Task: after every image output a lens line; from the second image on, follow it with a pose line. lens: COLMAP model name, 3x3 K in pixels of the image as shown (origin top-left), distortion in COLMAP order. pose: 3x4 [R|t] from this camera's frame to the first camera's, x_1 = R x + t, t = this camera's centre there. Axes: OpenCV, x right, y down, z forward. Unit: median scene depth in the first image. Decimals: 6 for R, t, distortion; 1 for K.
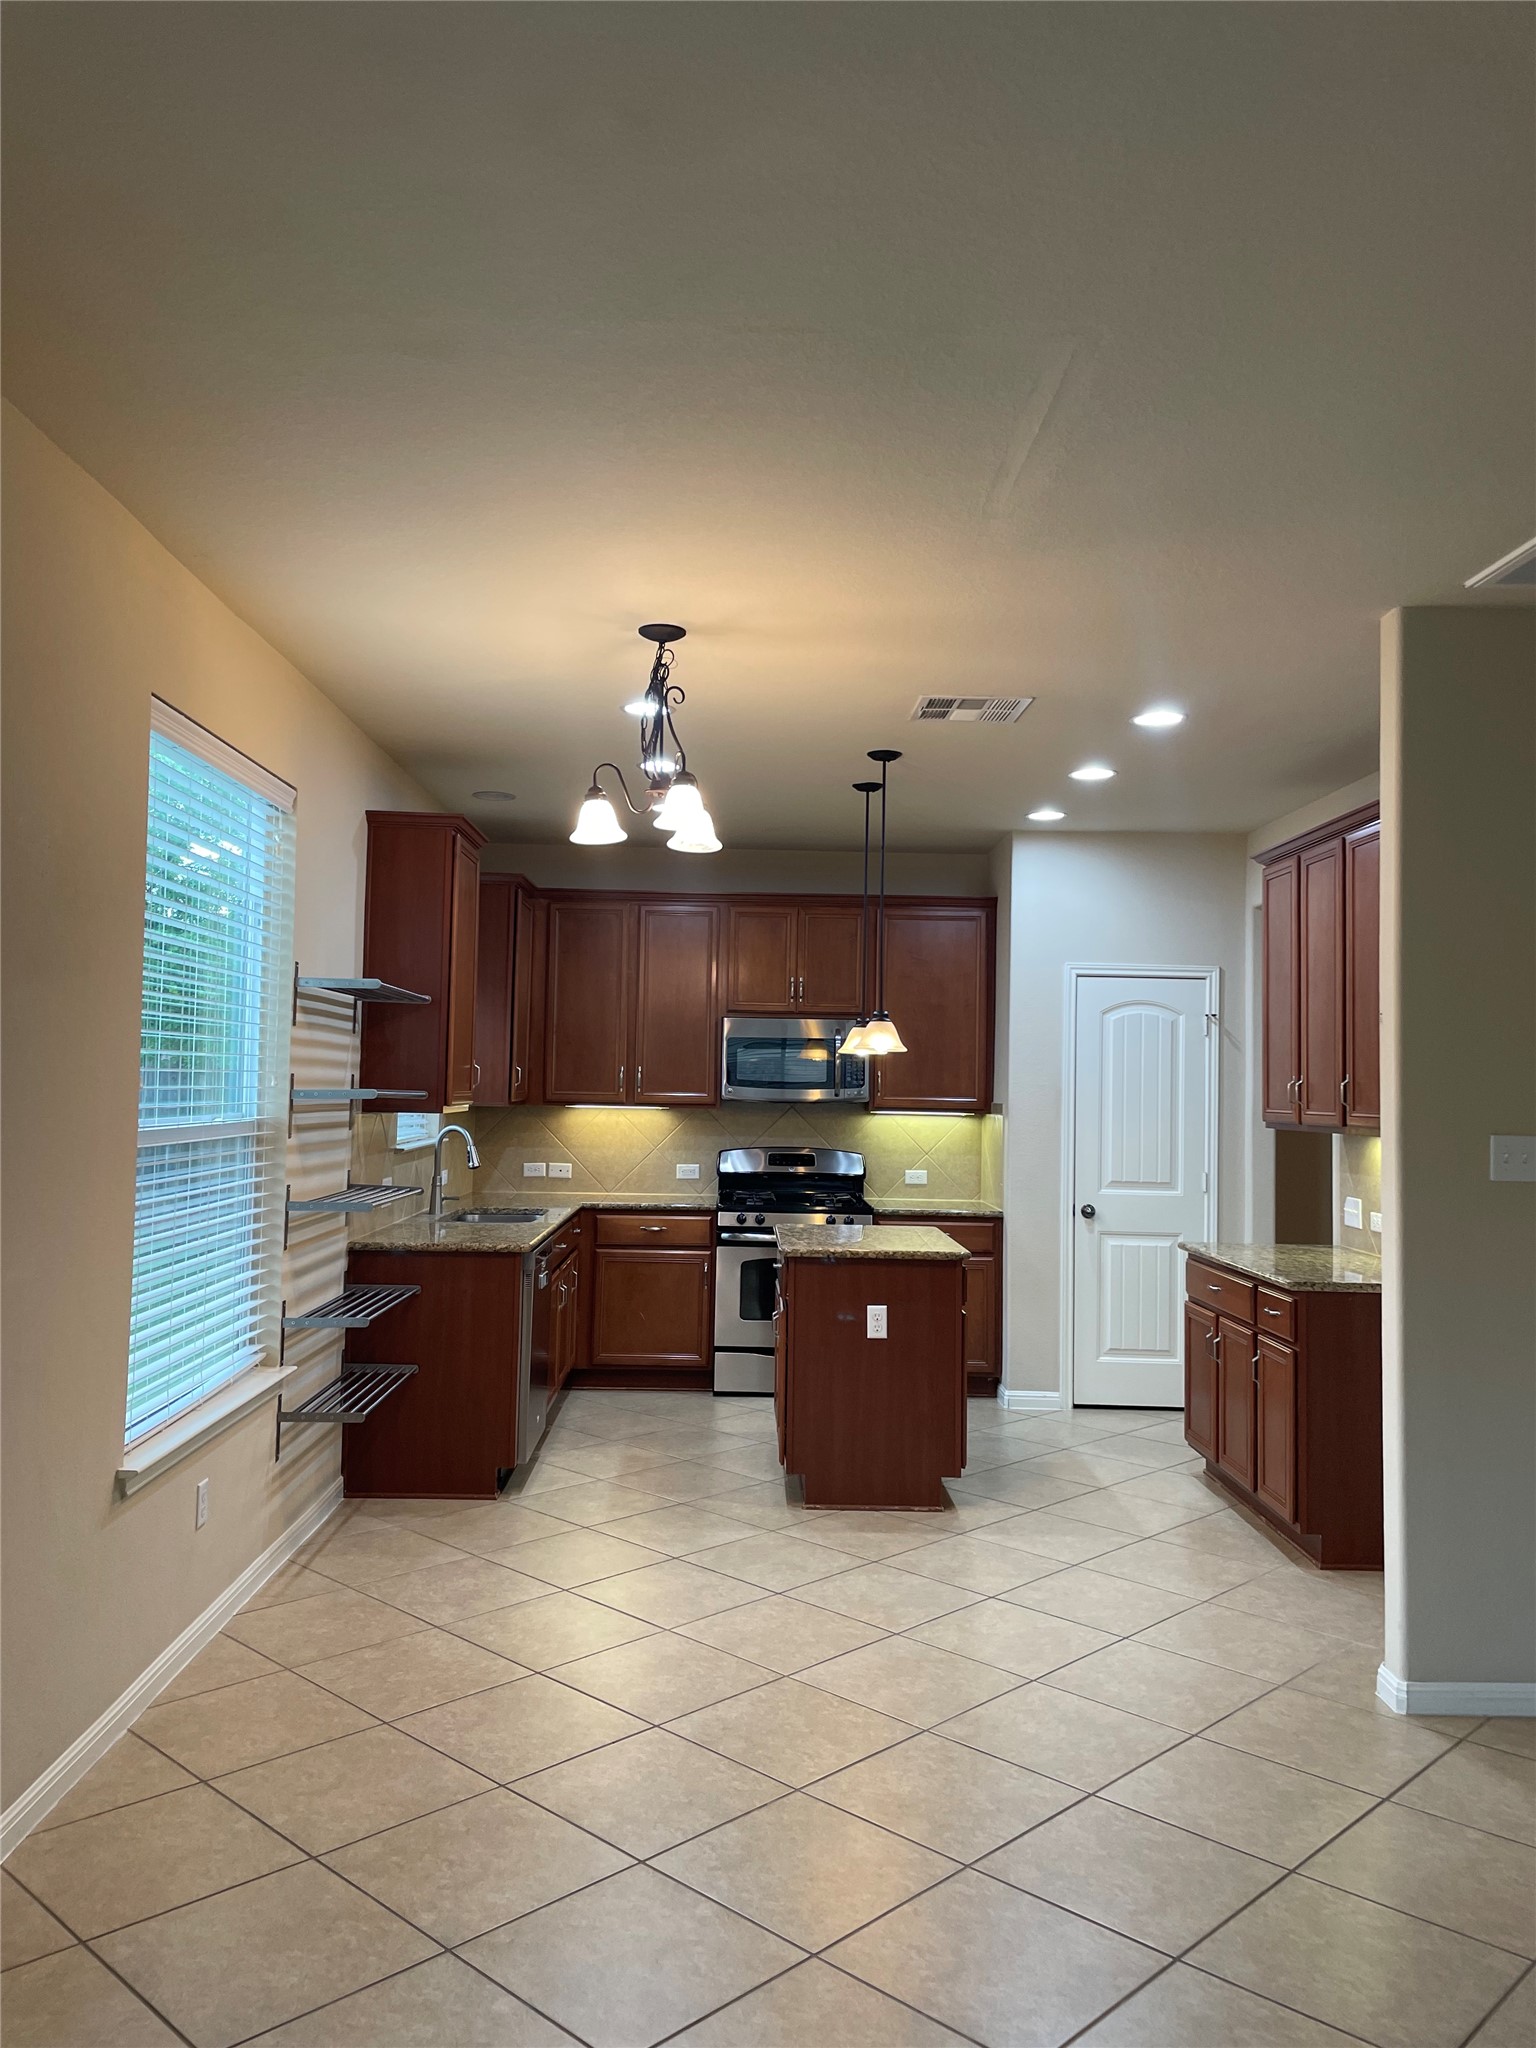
lens RADIAL K [[1568.0, 0, 759.2], [0, 1568.0, 1023.6], [0, 0, 1]] dist [0.073918, -0.085698]
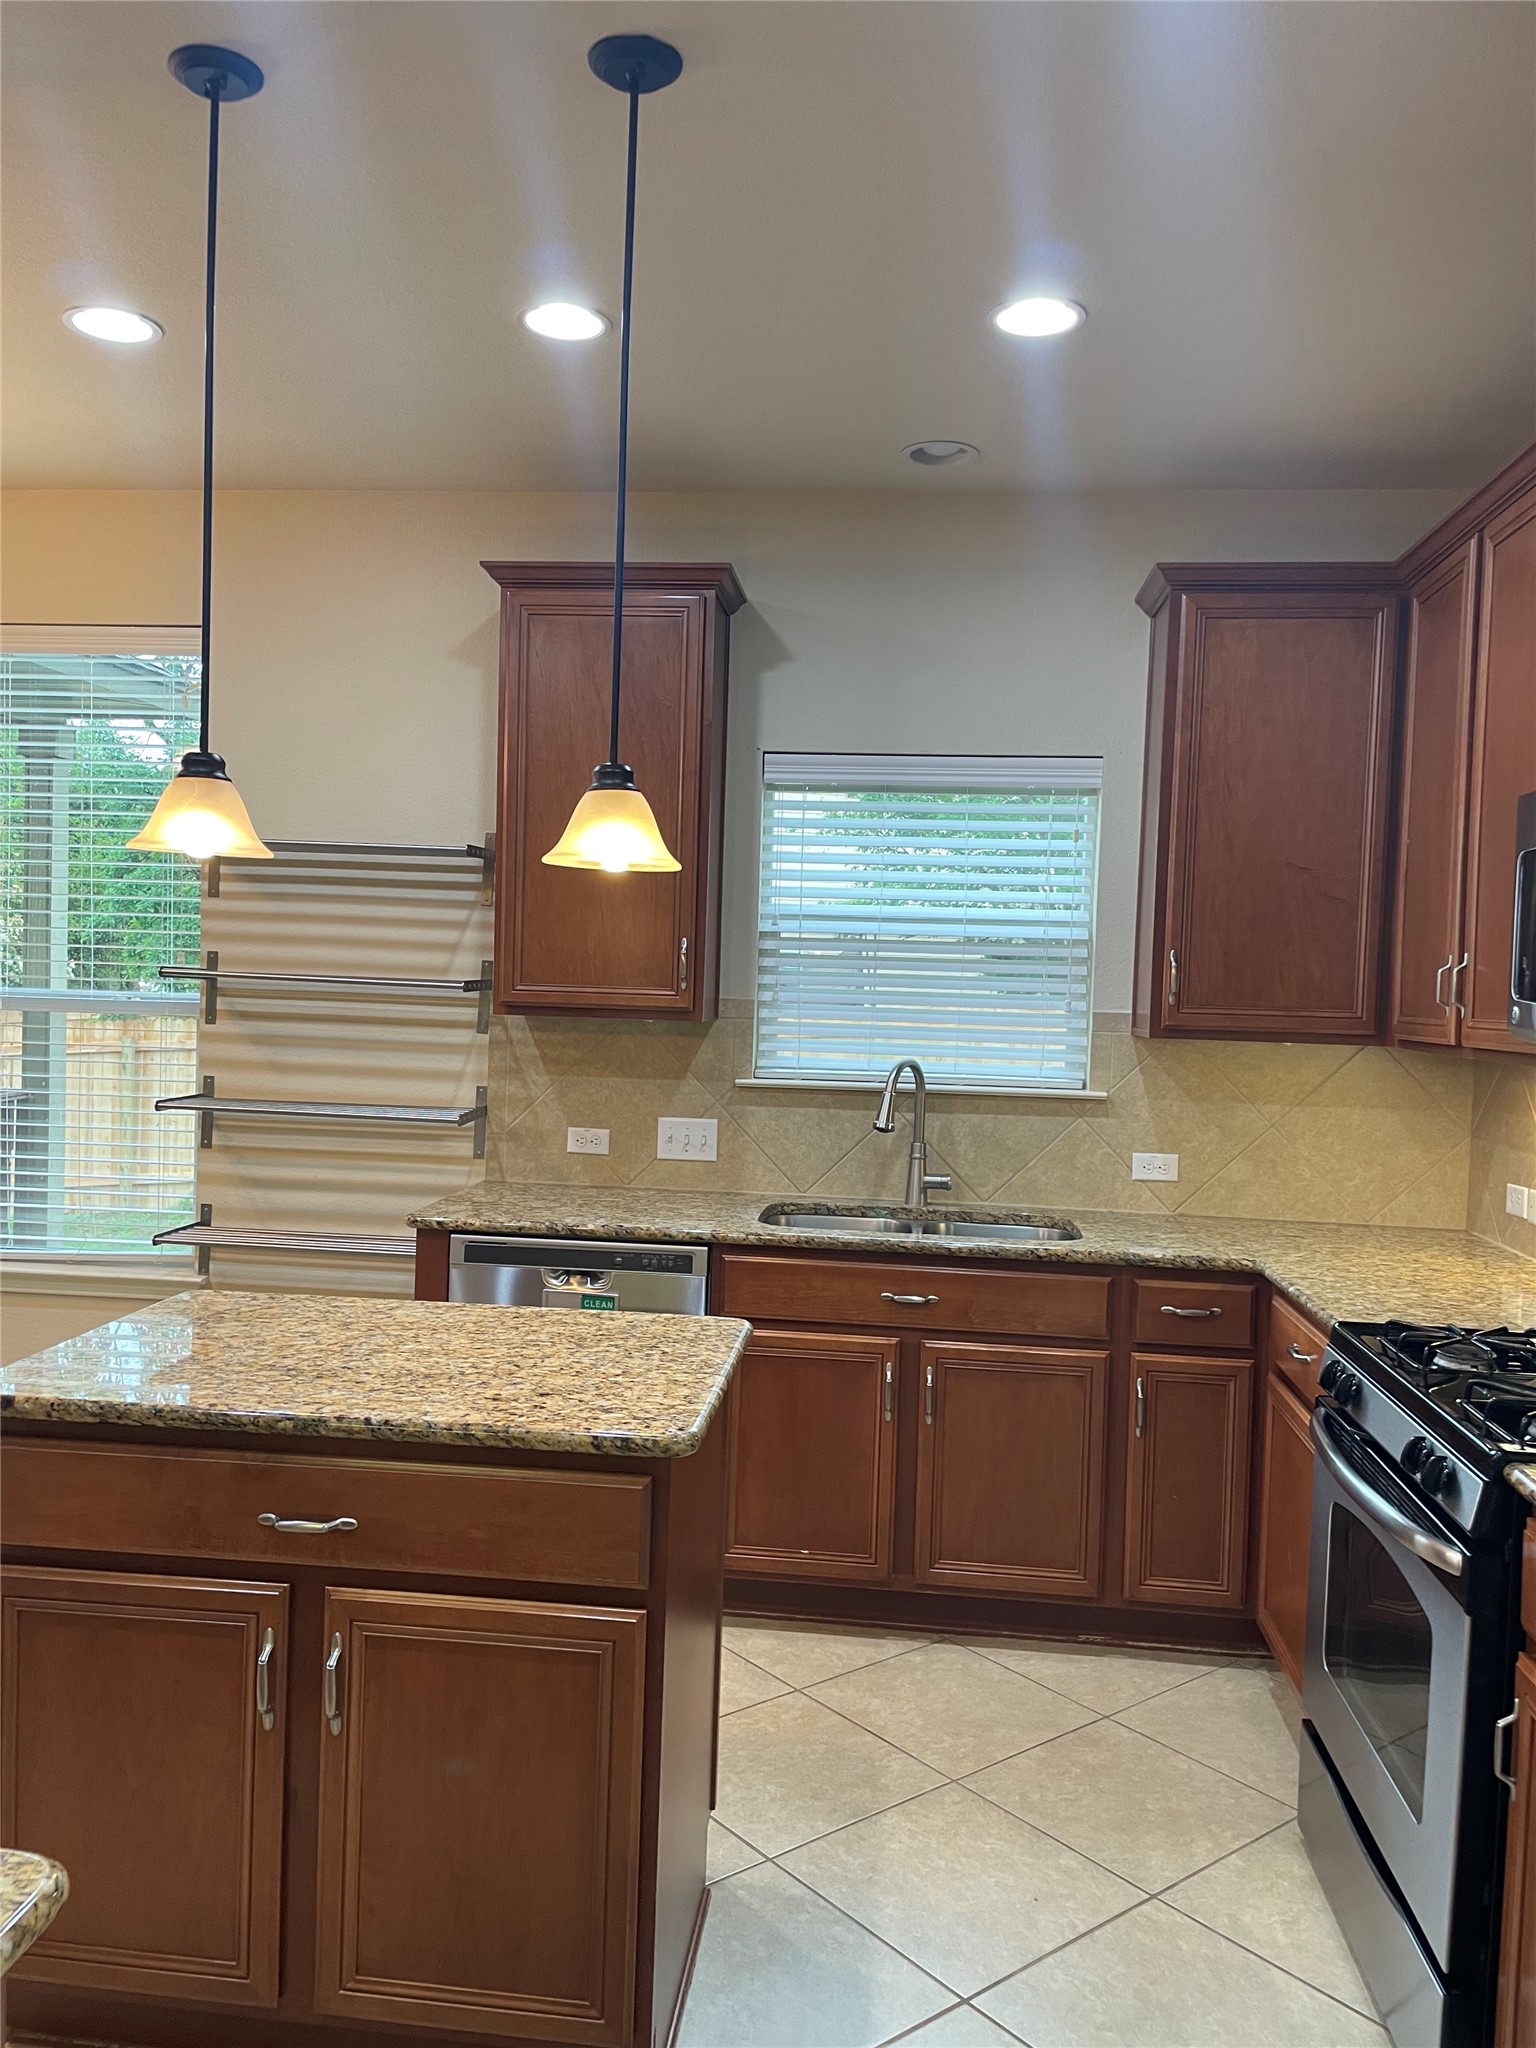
lens RADIAL K [[1568.0, 0, 769.6], [0, 1568.0, 1054.9], [0, 0, 1]] dist [0.073918, -0.085698]
pose [[-0.123441, 0.024467, -0.992050, 0.545164], [0.001792, 0.999700, 0.024433, 0.068350], [0.992350, 0.001239, -0.123447, 1.413358]]
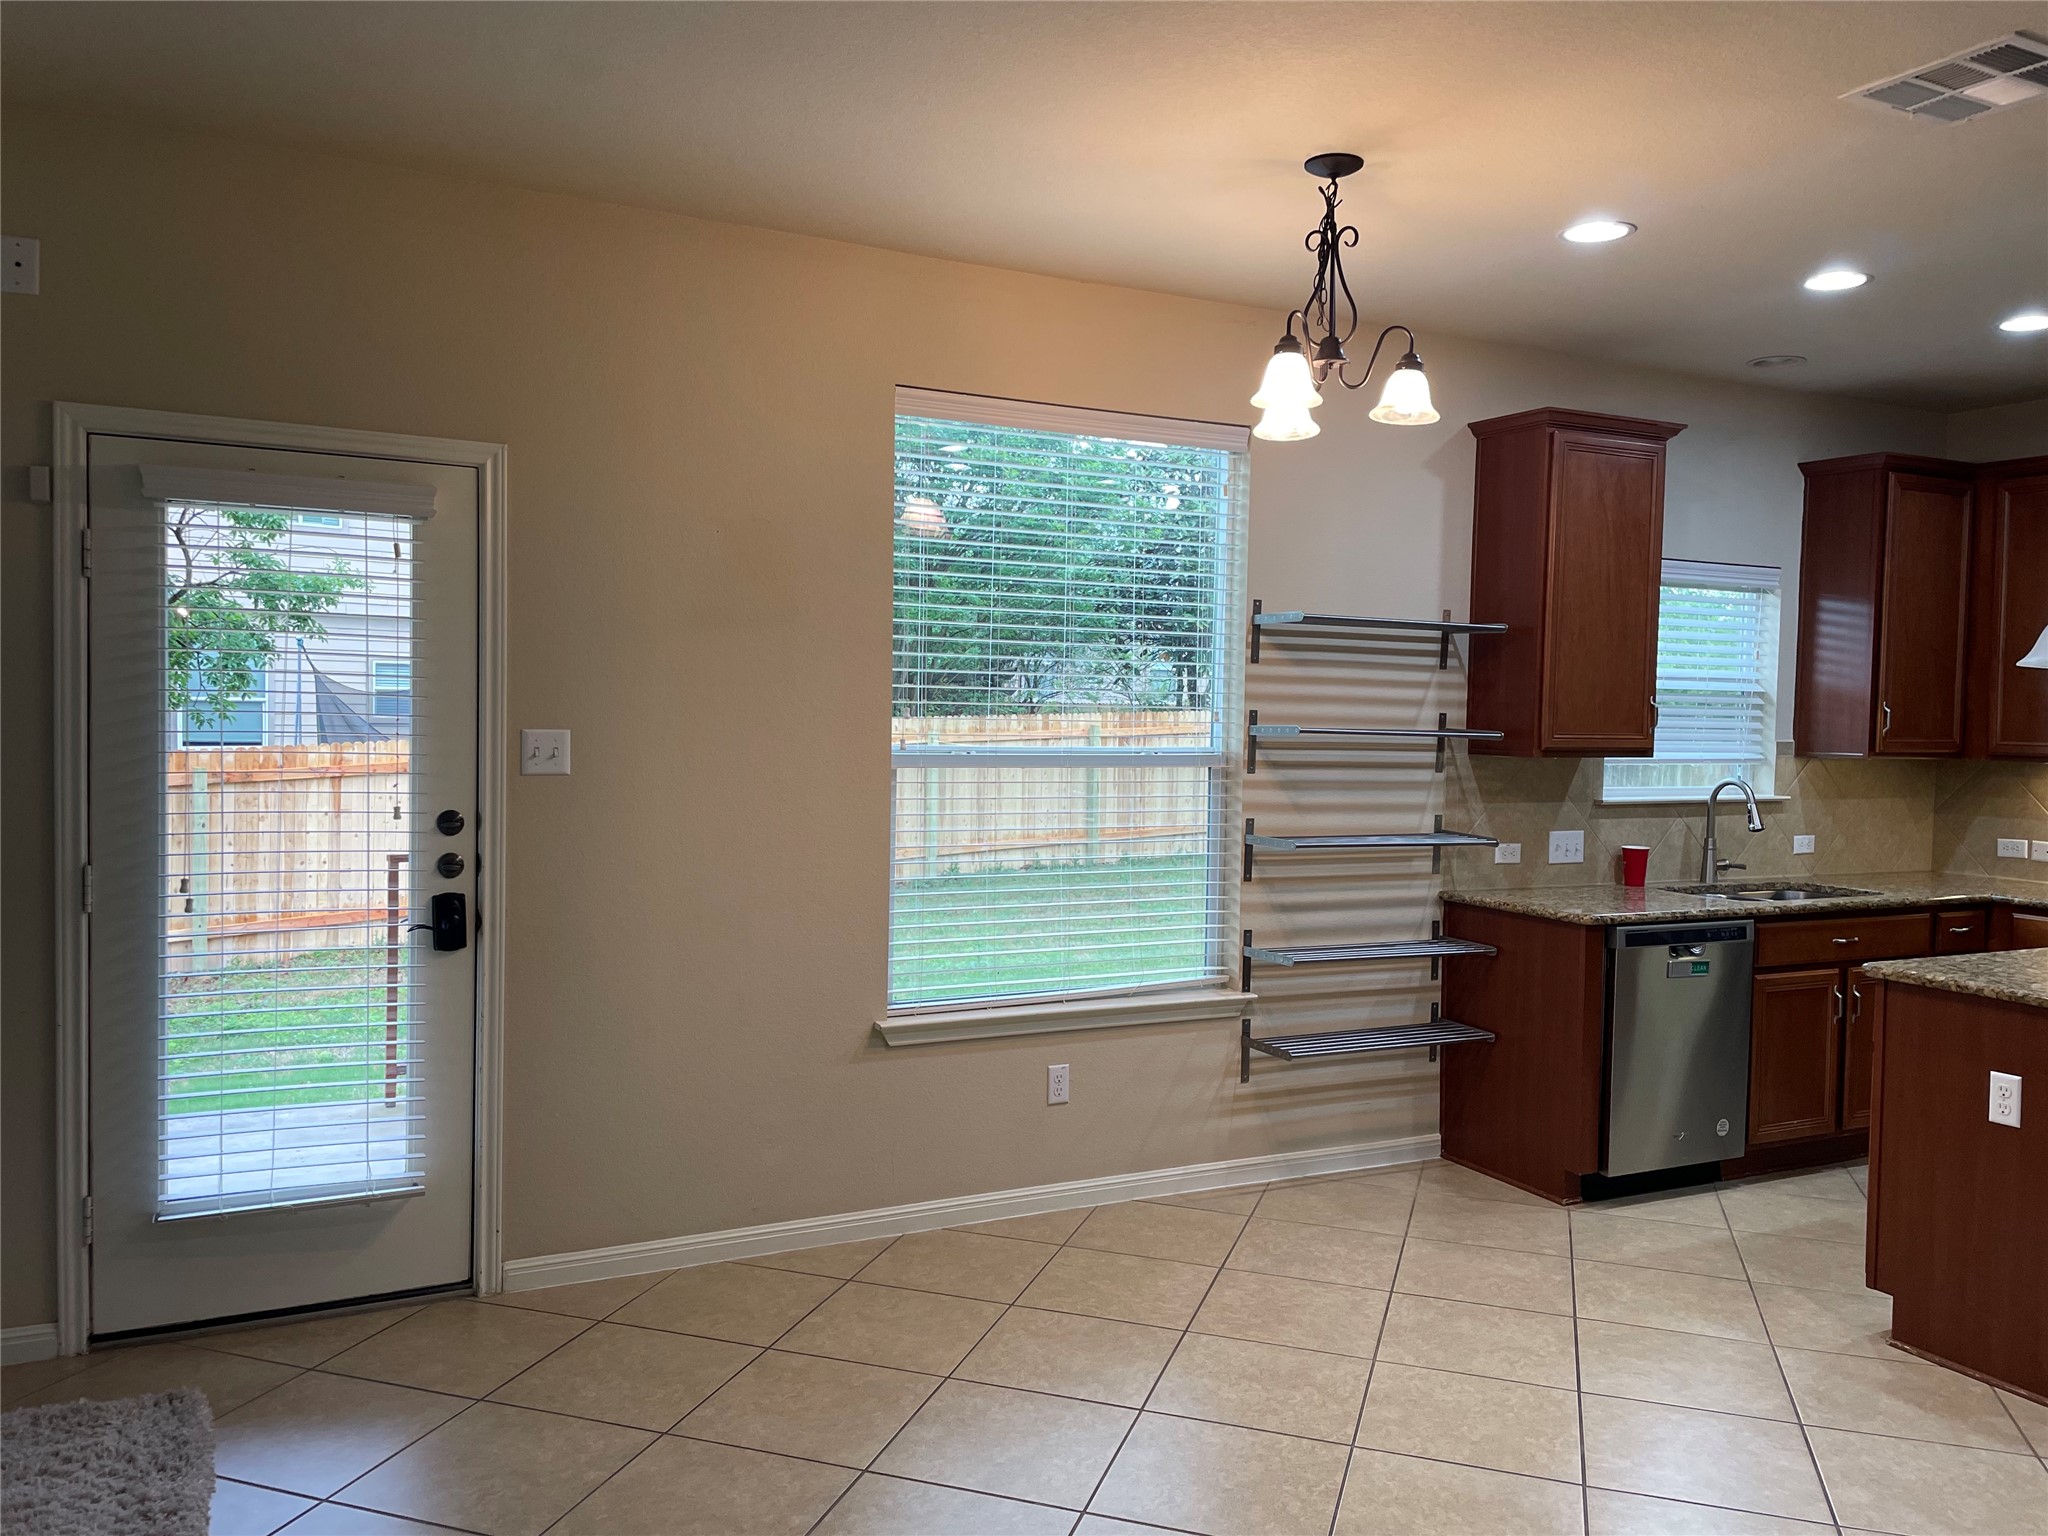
lens RADIAL K [[1568.0, 0, 1021.3], [0, 1568.0, 764.8], [0, 0, 1]] dist [0.073918, -0.085698]
pose [[0.431550, 0.025435, -0.901730, 0.553263], [0.021038, 0.999047, 0.038248, 0.024874], [0.901844, -0.035476, 0.430604, 0.423994]]
